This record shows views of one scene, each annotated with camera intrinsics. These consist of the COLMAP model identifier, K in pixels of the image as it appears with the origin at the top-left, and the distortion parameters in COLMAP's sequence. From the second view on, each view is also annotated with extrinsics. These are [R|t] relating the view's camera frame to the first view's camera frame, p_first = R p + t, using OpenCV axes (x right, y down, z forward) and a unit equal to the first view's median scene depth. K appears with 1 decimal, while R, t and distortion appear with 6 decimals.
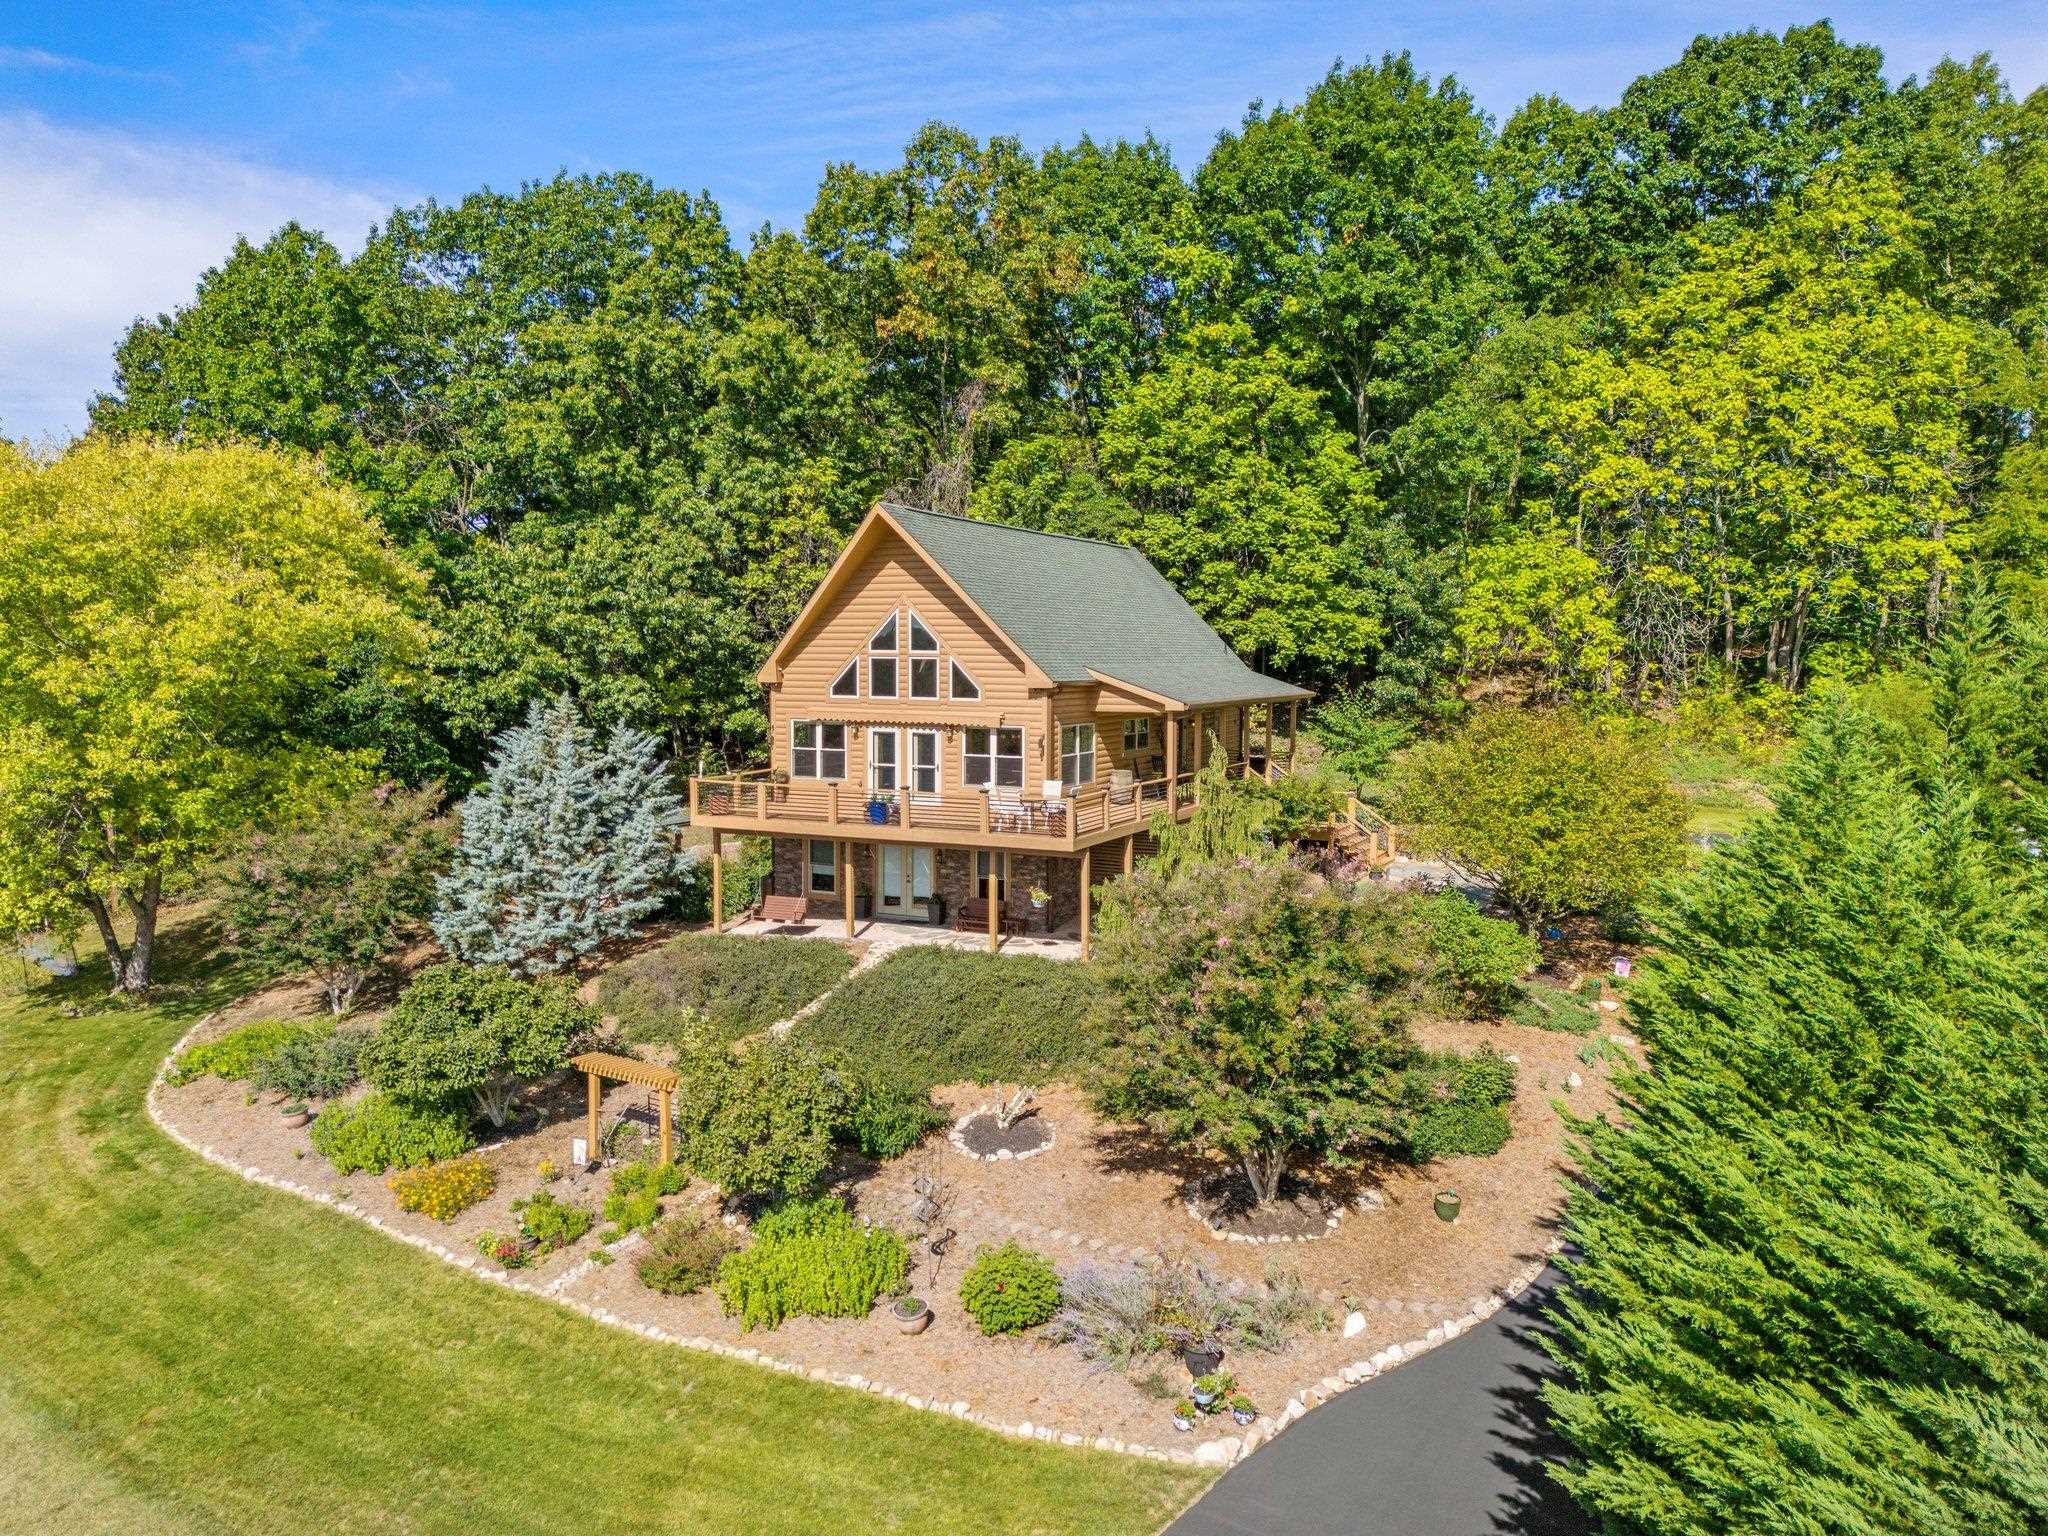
lens RADIAL K [[1455.6, 0, 1024.0], [0, 1455.6, 768.0], [0, 0, 1]] dist [0.089986, -0.112091]
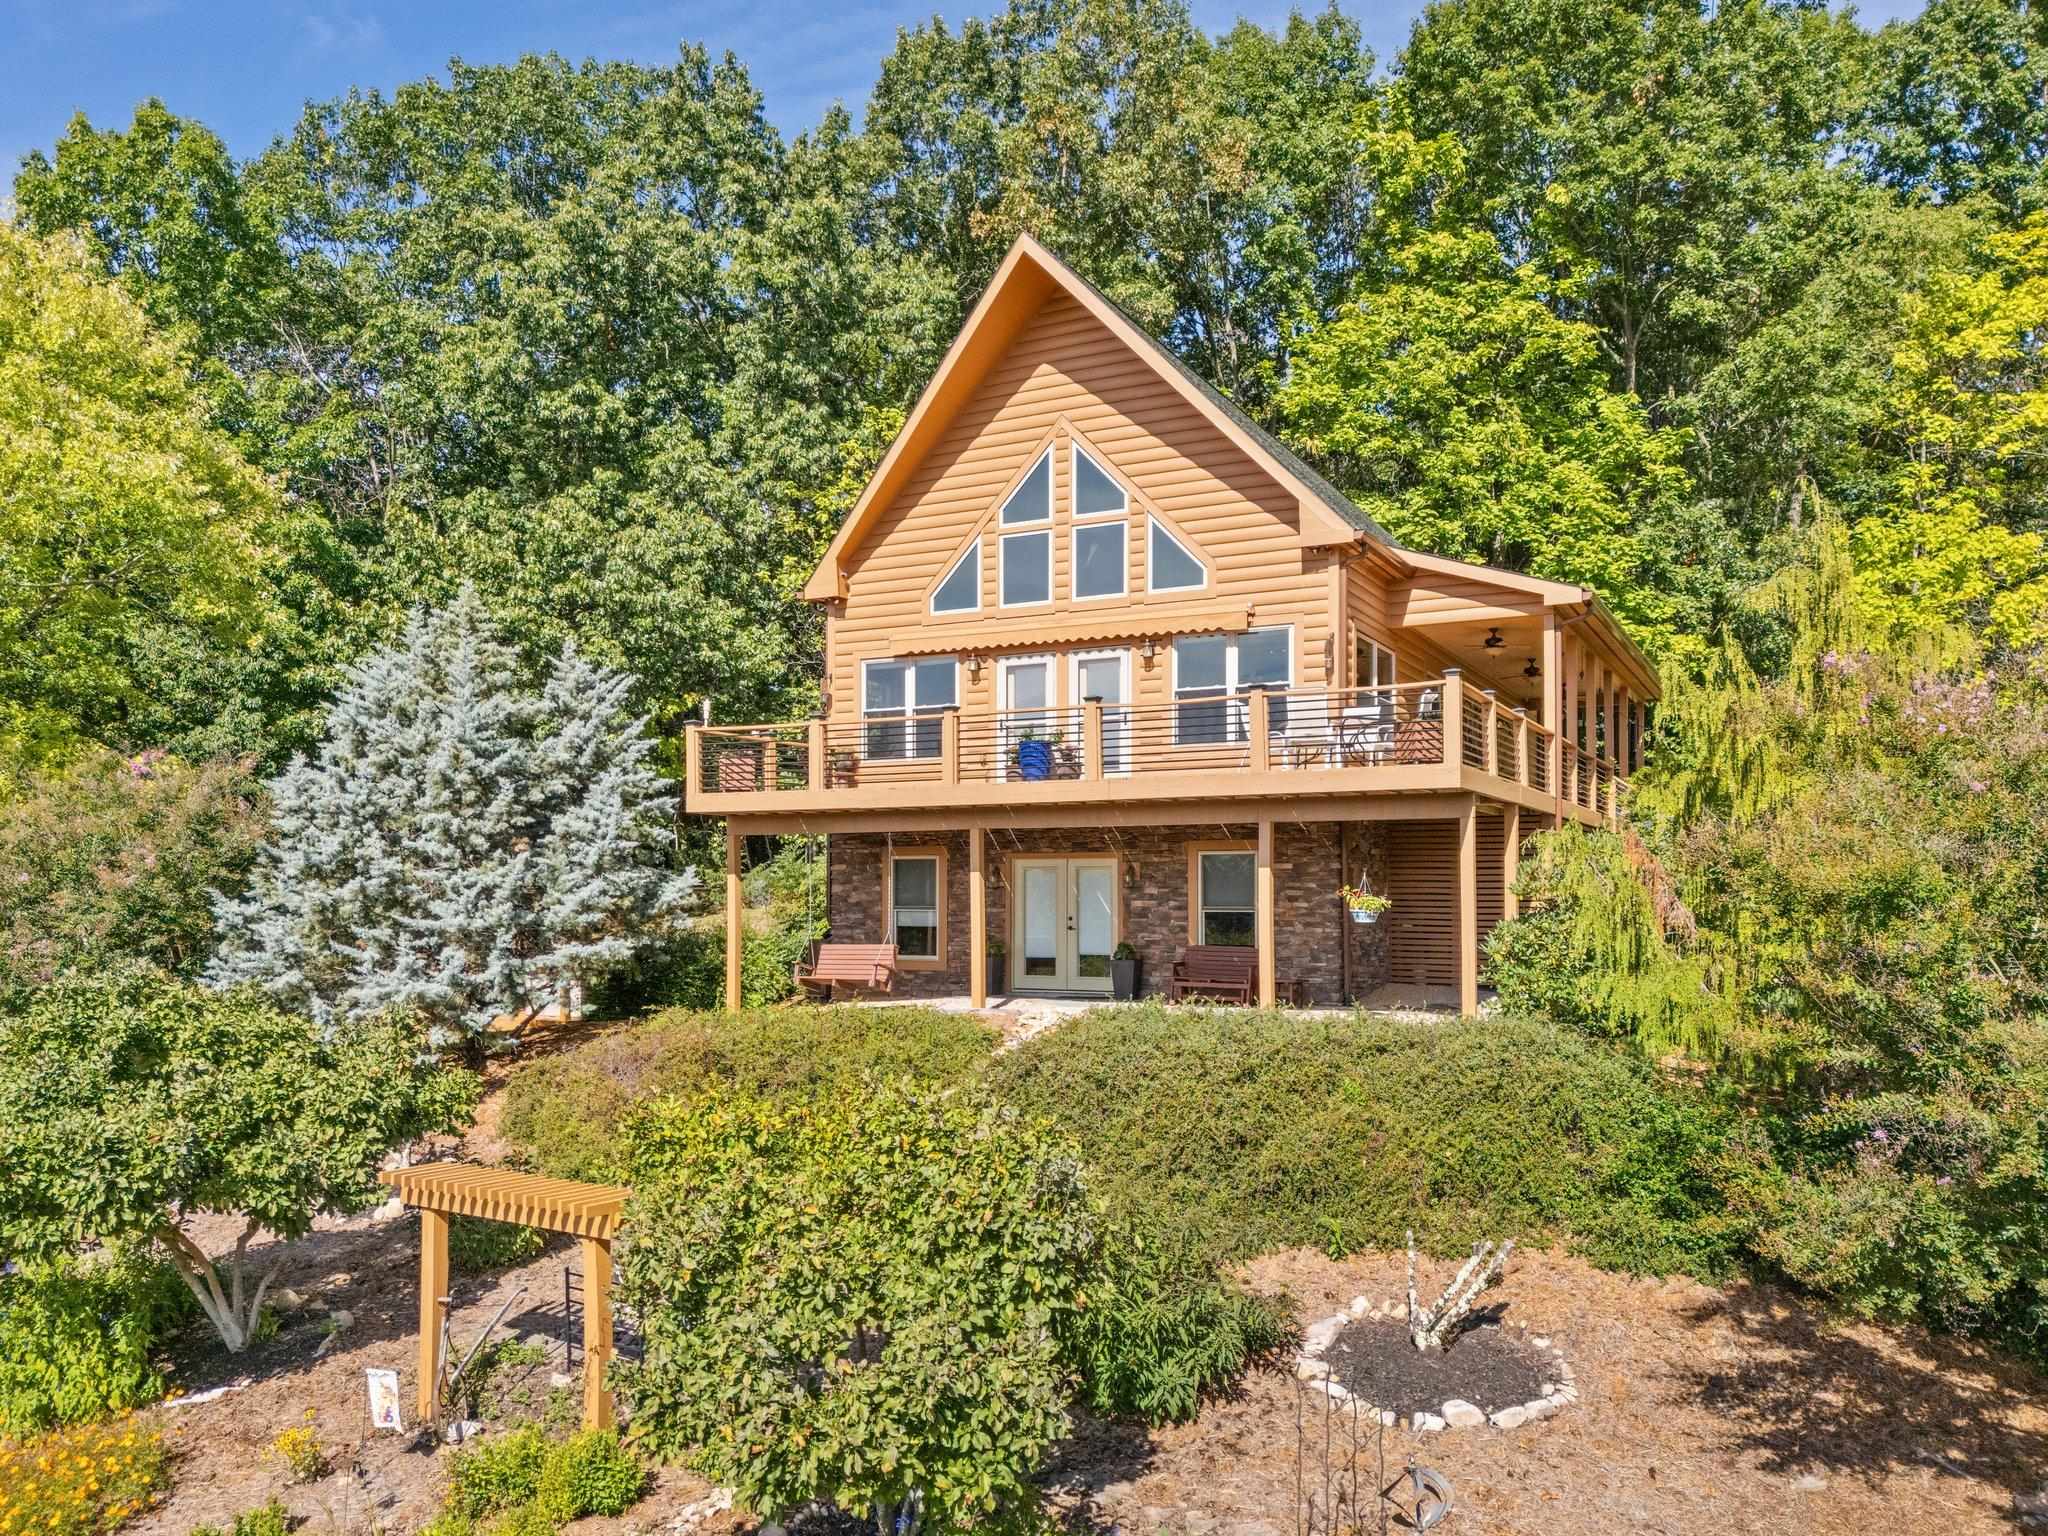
lens RADIAL K [[1564.3, 0, 1020.9], [0, 1564.3, 876.2], [0, 0, 1]] dist [0.051206, 0.000106]
pose [[0.999636, -0.006136, -0.026264, -0.080743], [0.003723, 0.995848, -0.090957, 0.109627], [0.026713, 0.090826, 0.995508, 0.389945]]
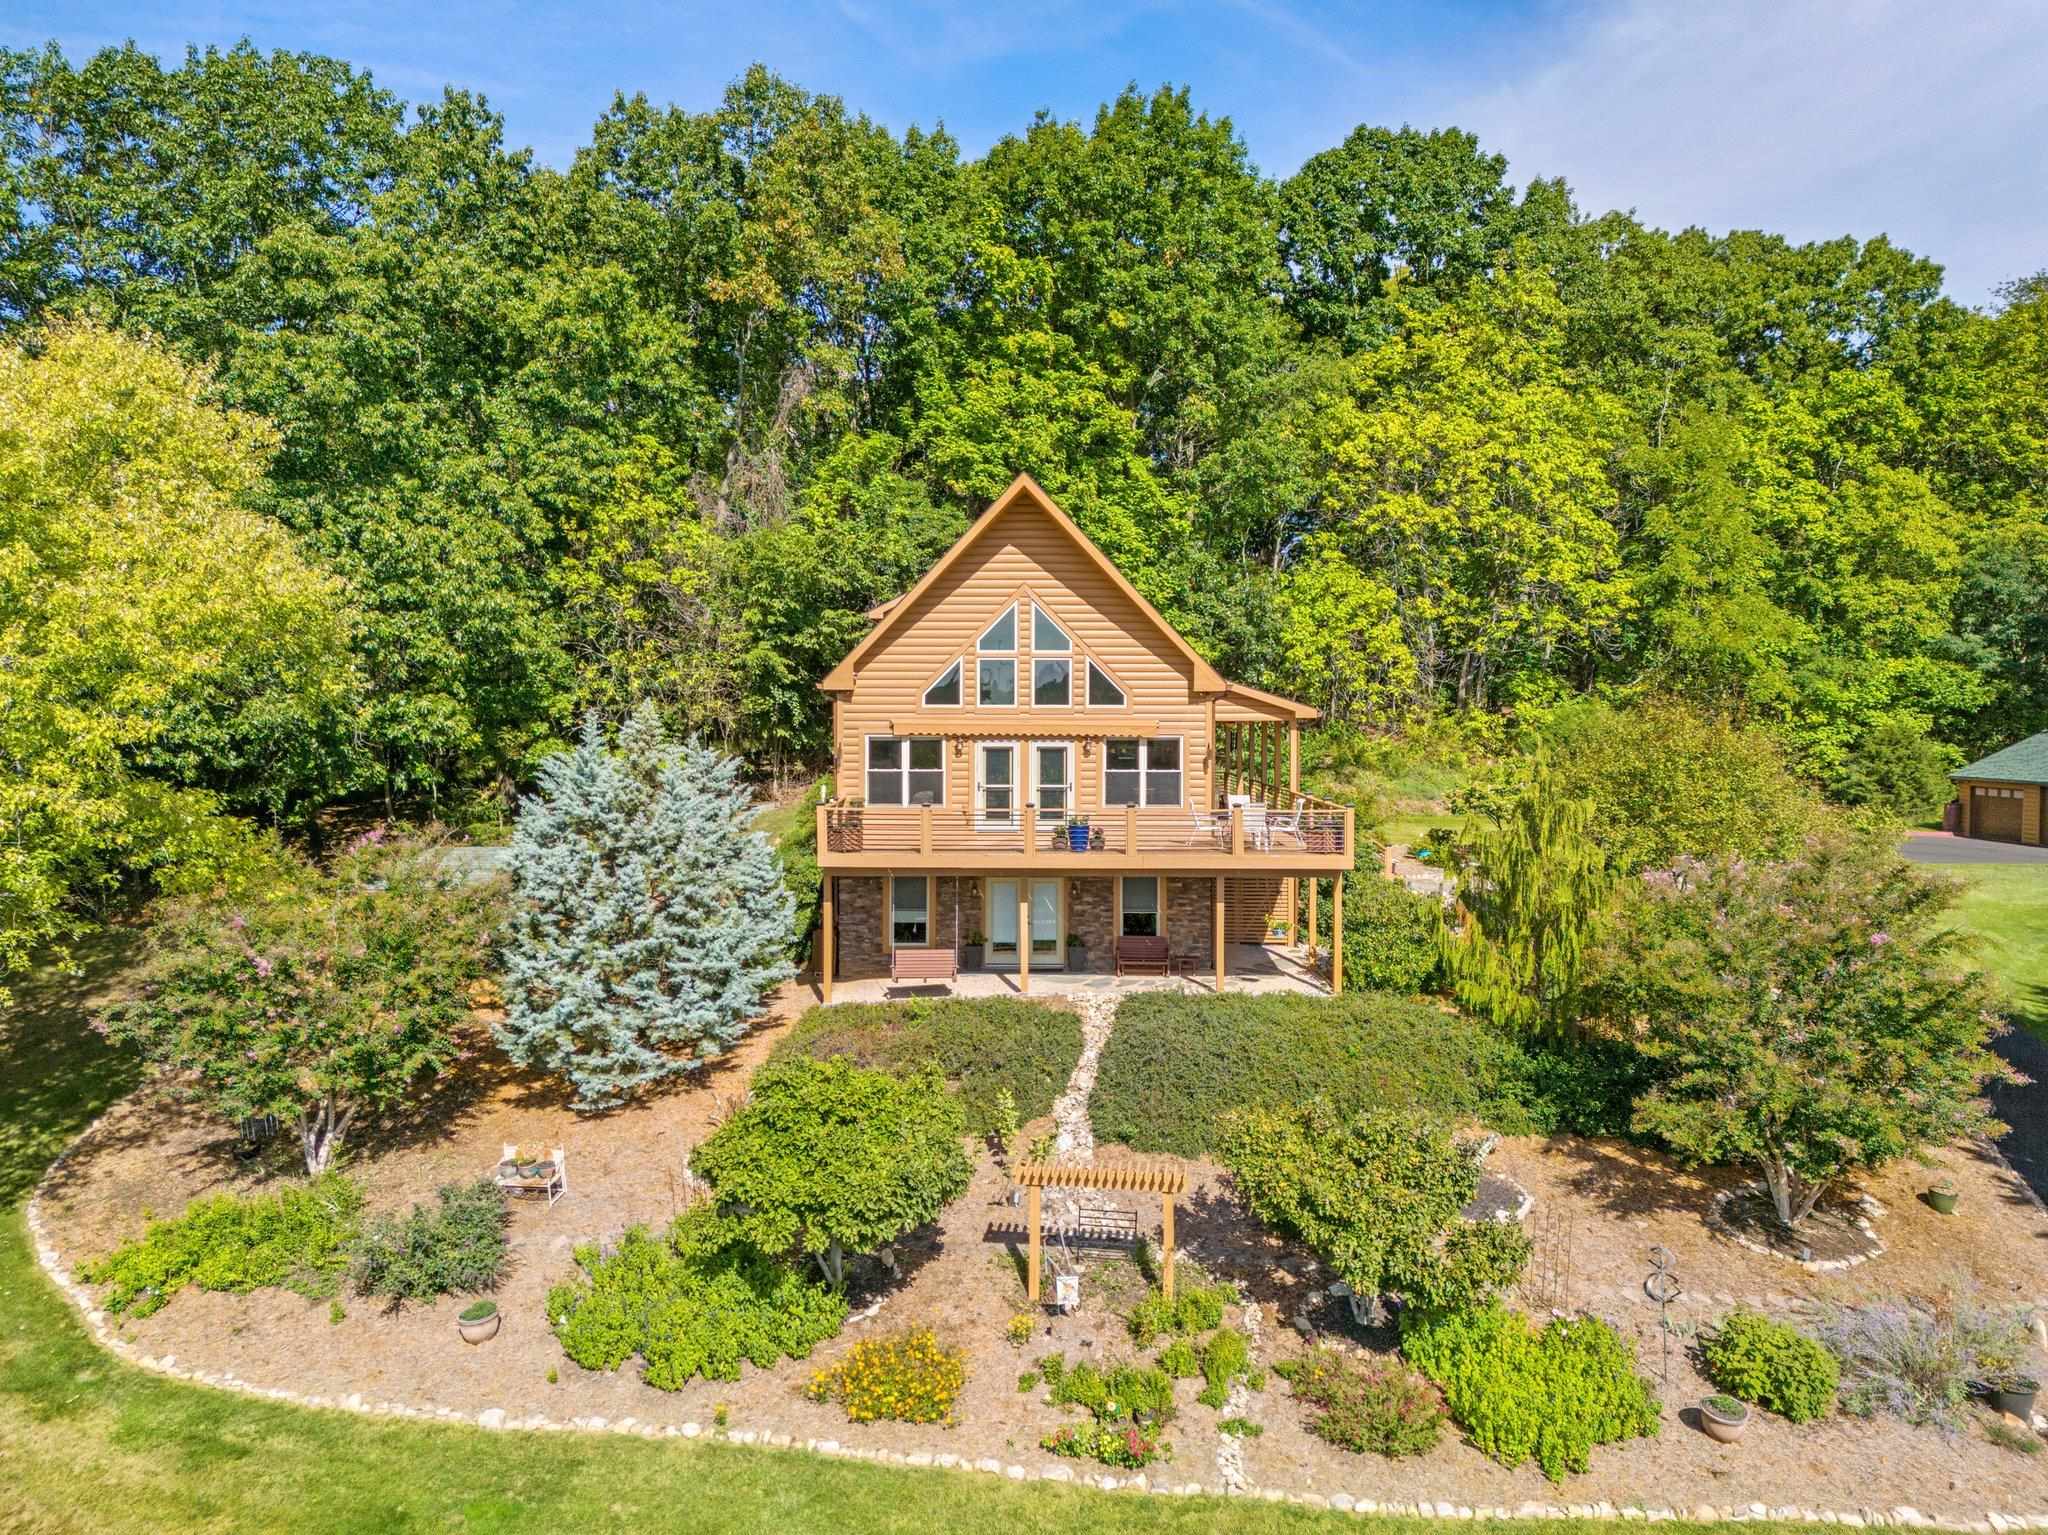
lens RADIAL K [[1455.6, 0, 1024.0], [0, 1455.6, 767.5], [0, 0, 1]] dist [0.089986, -0.112091]
pose [[0.903992, -0.020273, 0.427067, -0.430561], [0.035940, 0.998943, -0.028655, 0.011681], [-0.426035, 0.041252, 0.903766, 0.225556]]
